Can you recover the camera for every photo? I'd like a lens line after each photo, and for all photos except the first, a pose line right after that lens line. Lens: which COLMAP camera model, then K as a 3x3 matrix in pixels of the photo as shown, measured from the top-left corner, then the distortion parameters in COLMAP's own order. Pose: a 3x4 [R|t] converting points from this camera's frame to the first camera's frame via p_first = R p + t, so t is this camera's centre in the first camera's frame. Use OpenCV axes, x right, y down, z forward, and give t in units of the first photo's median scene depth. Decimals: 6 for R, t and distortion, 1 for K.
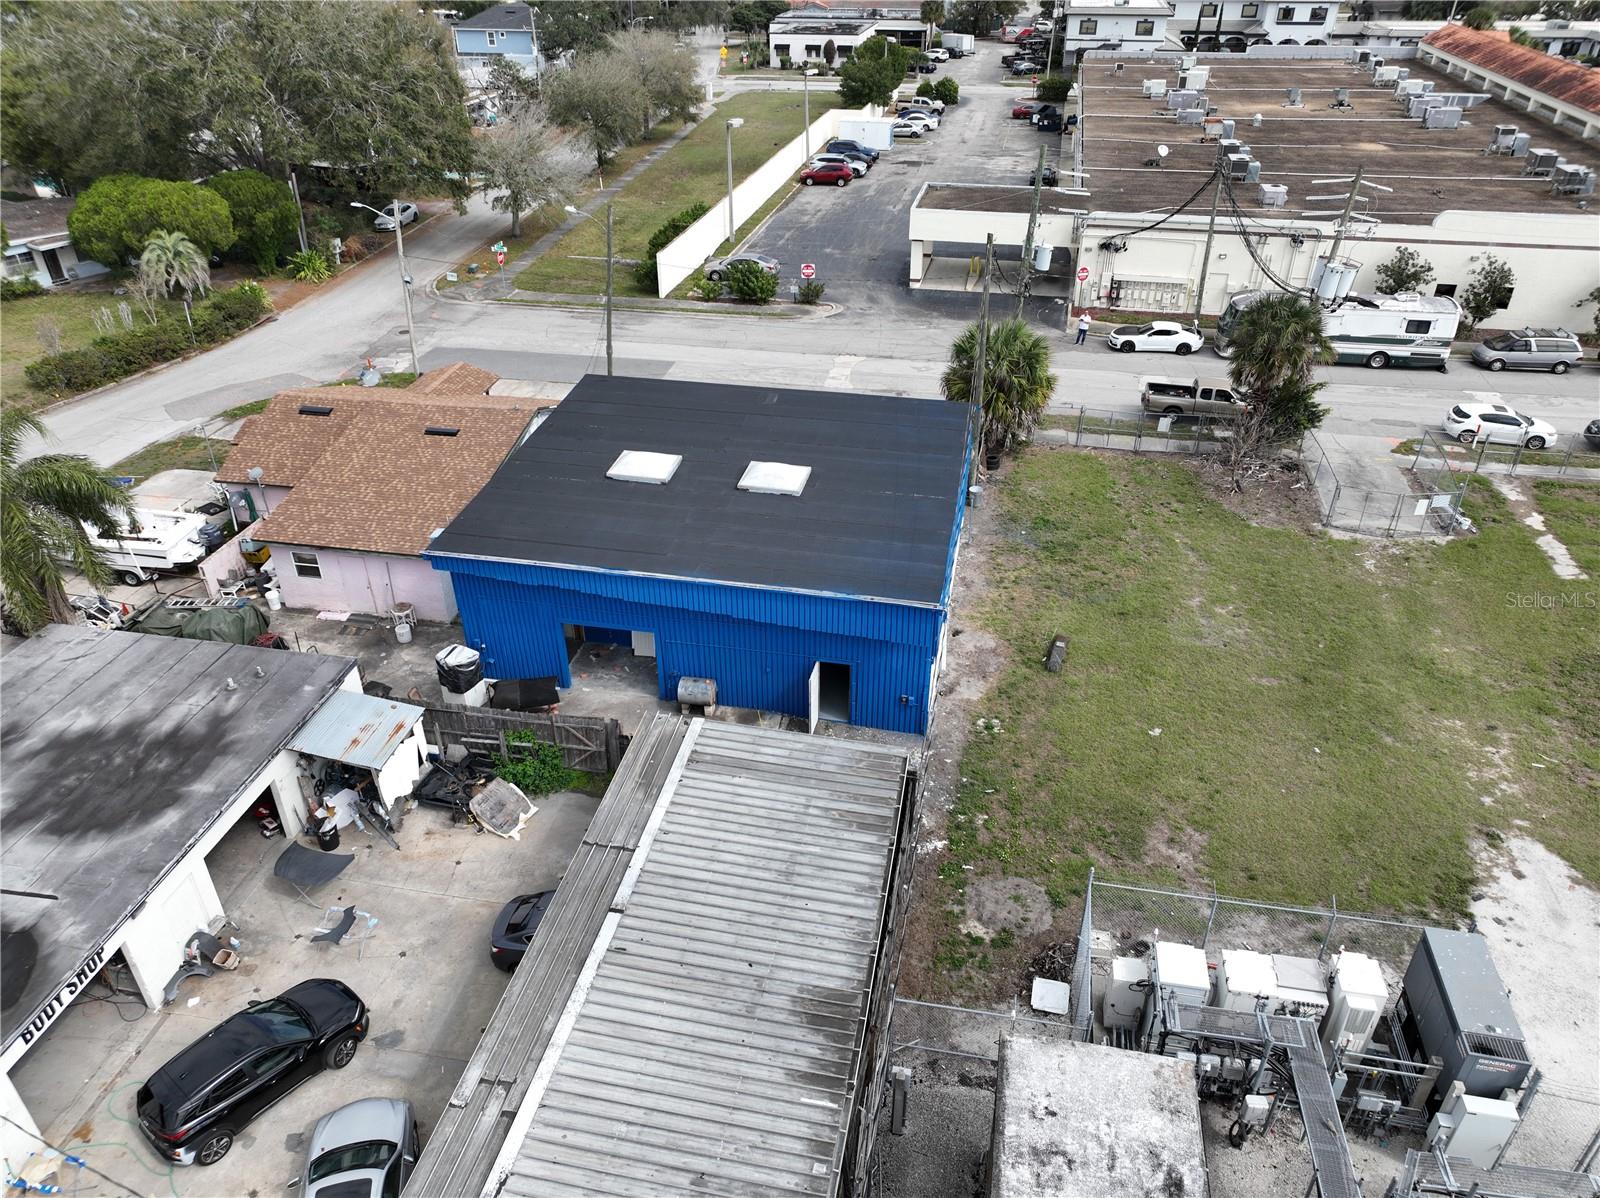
lens RADIAL K [[1128.9, 0, 800.0], [0, 1128.9, 599.0], [0, 0, 1]] dist [-0.001608, 0.020946]
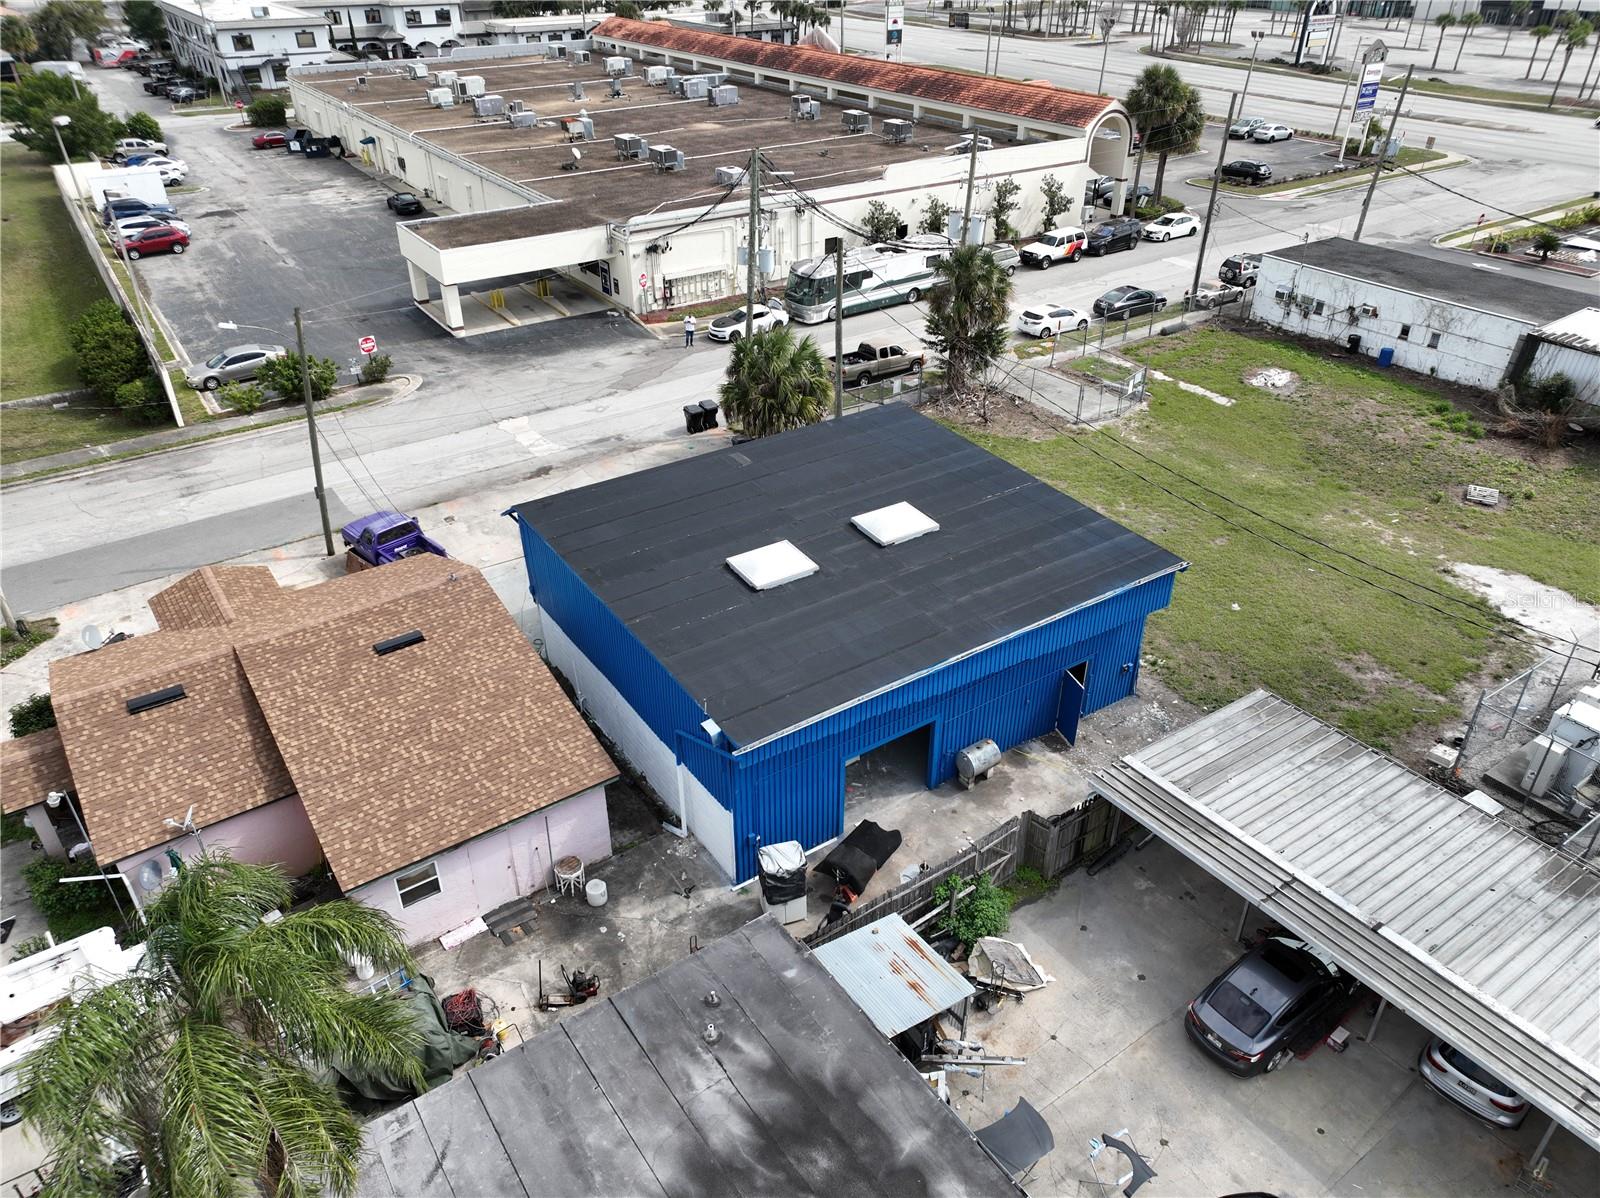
lens RADIAL K [[1128.9, 0, 800.0], [0, 1128.9, 599.0], [0, 0, 1]] dist [-0.001608, 0.020946]
pose [[0.698586, -0.376949, 0.608183, -0.361551], [0.378829, 0.915926, 0.132547, -0.110223], [-0.607014, 0.137802, 0.782652, 0.177528]]
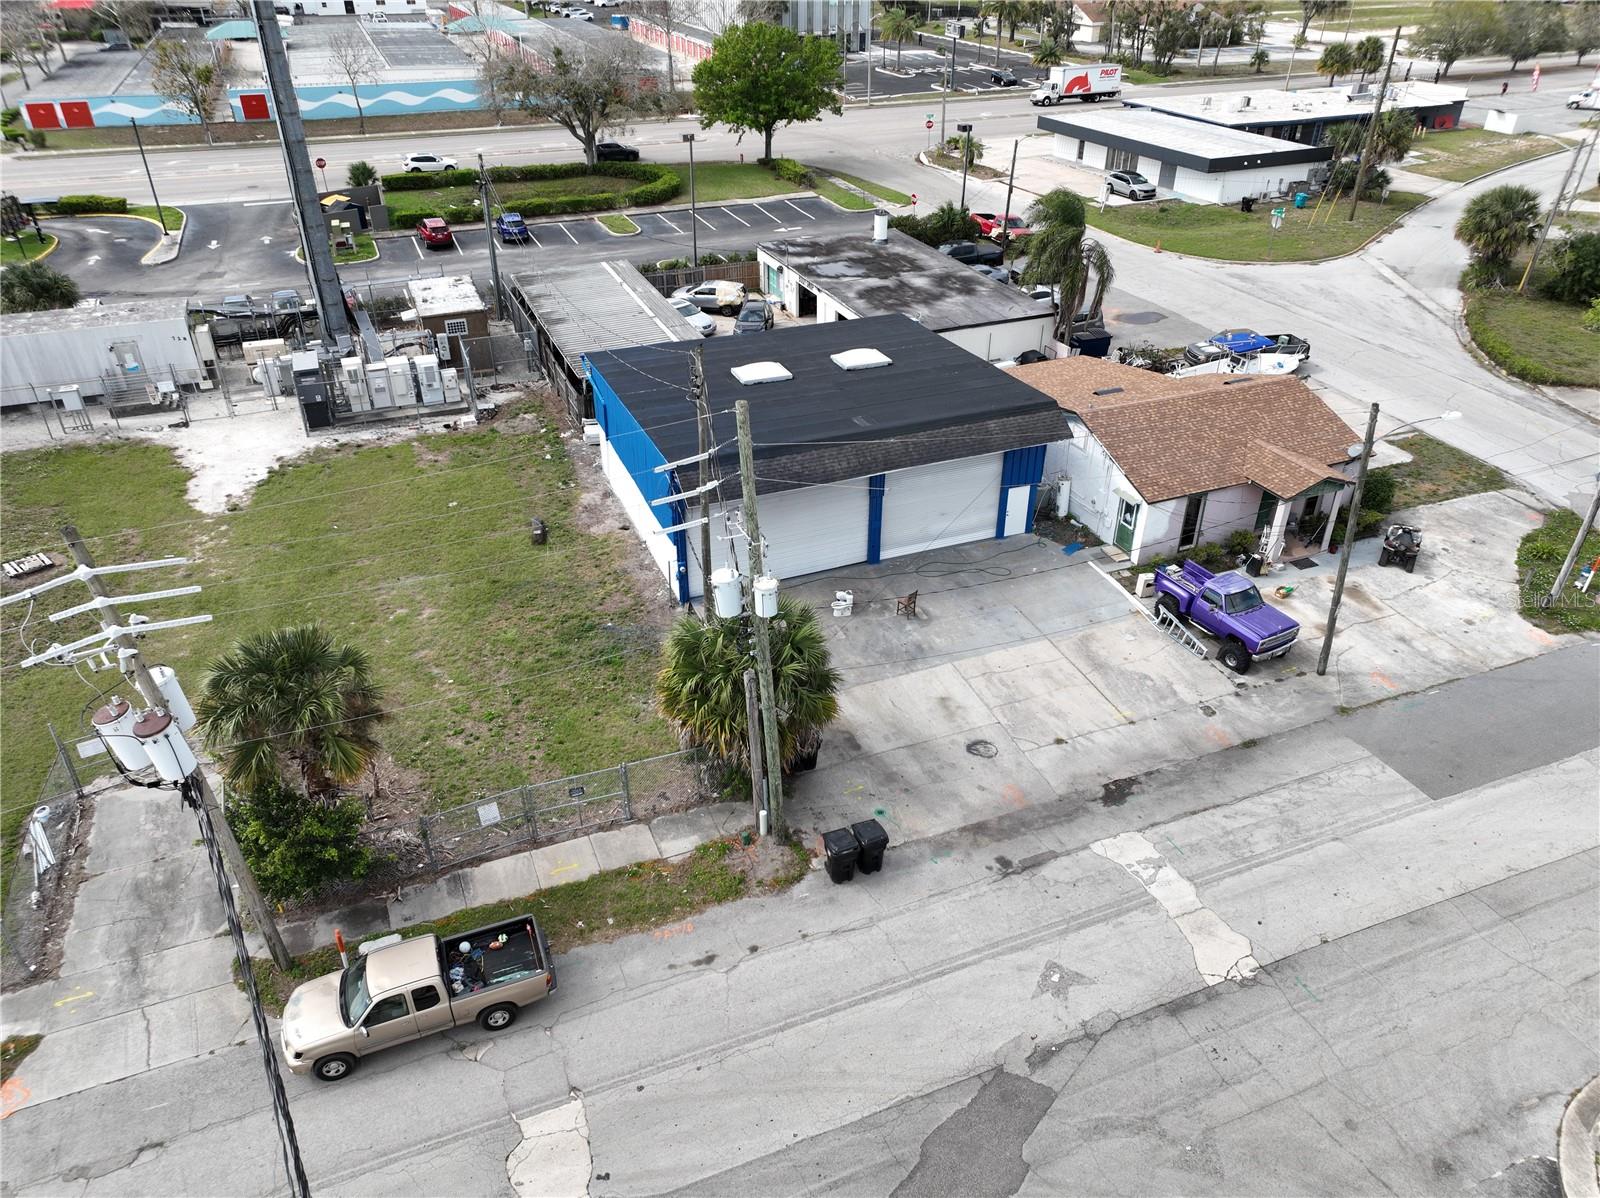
lens RADIAL K [[1128.9, 0, 800.0], [0, 1128.9, 599.0], [0, 0, 1]] dist [-0.001608, 0.020946]
pose [[-0.835590, 0.289612, -0.466813, 0.323137], [-0.288501, 0.491795, 0.821526, -0.553466], [0.467500, 0.821135, -0.327386, 0.885626]]
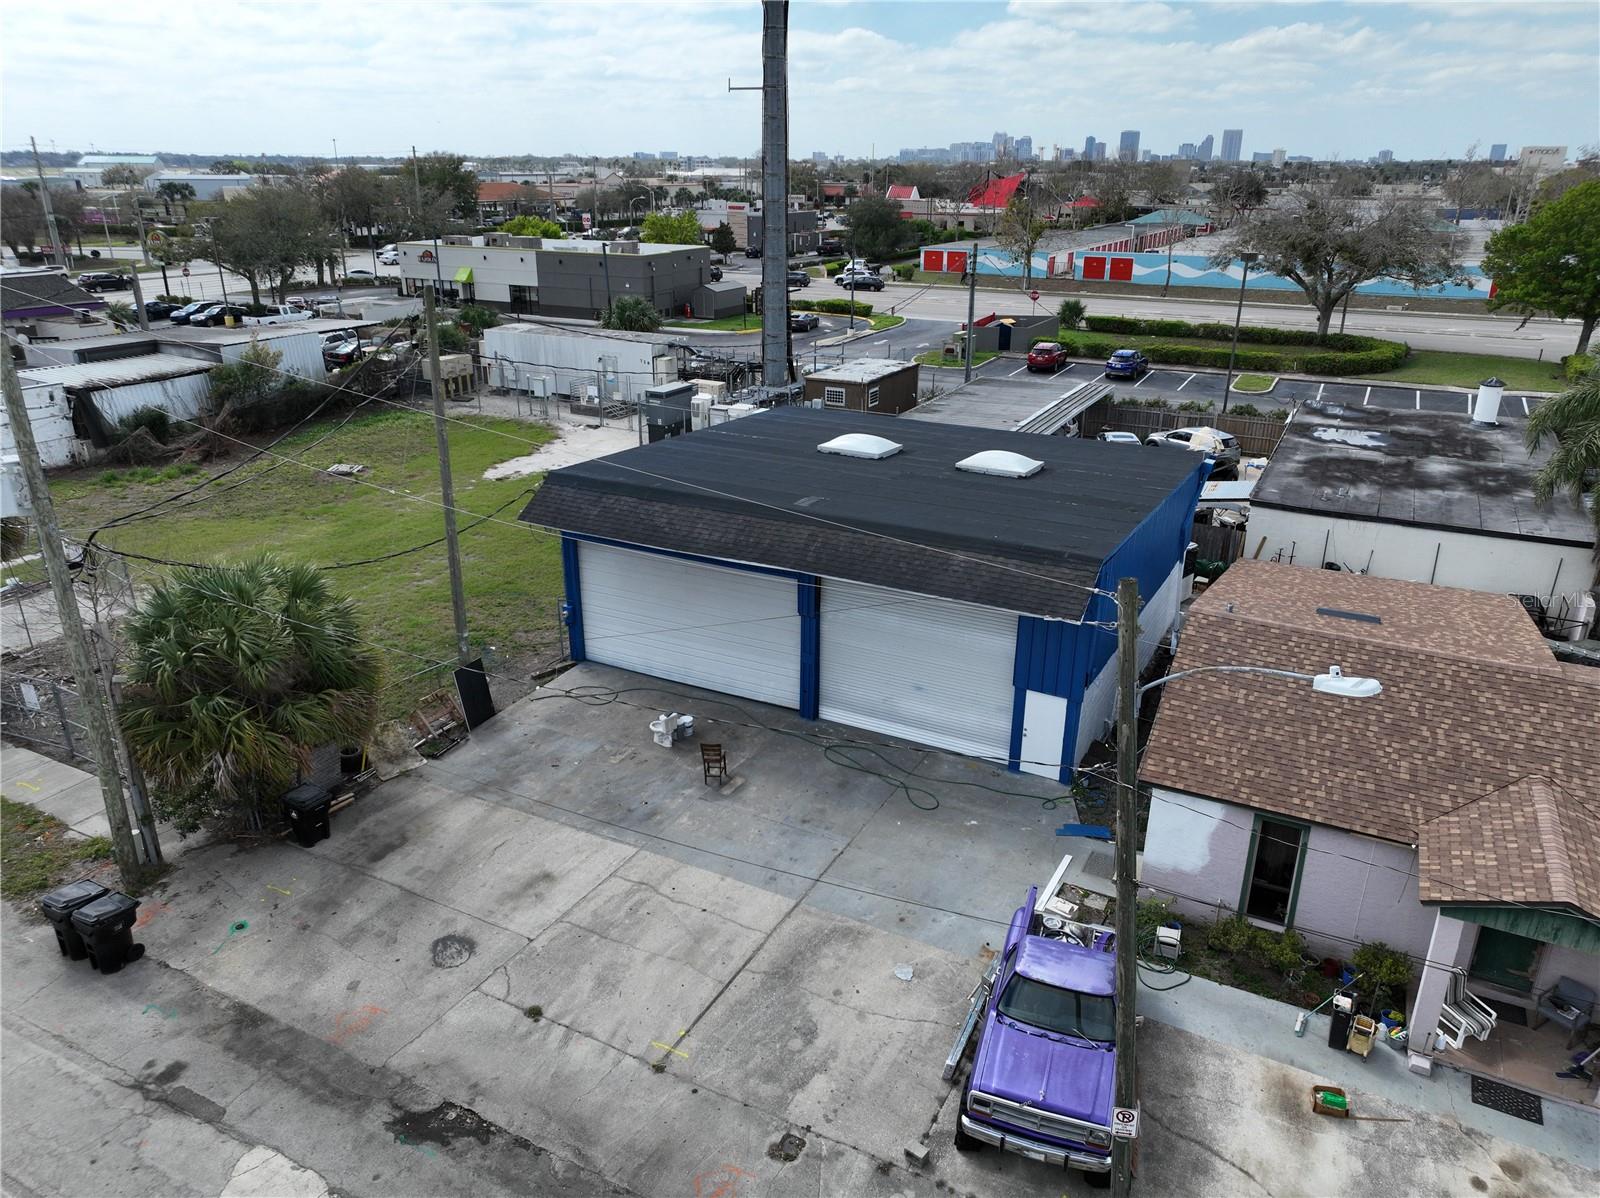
lens RADIAL K [[1128.9, 0, 800.0], [0, 1128.9, 599.0], [0, 0, 1]] dist [-0.001608, 0.020946]
pose [[-0.957139, -0.106154, 0.269474, -0.128594], [0.150594, 0.612348, 0.776113, -0.413682], [-0.247399, 0.783429, -0.570116, 0.891020]]
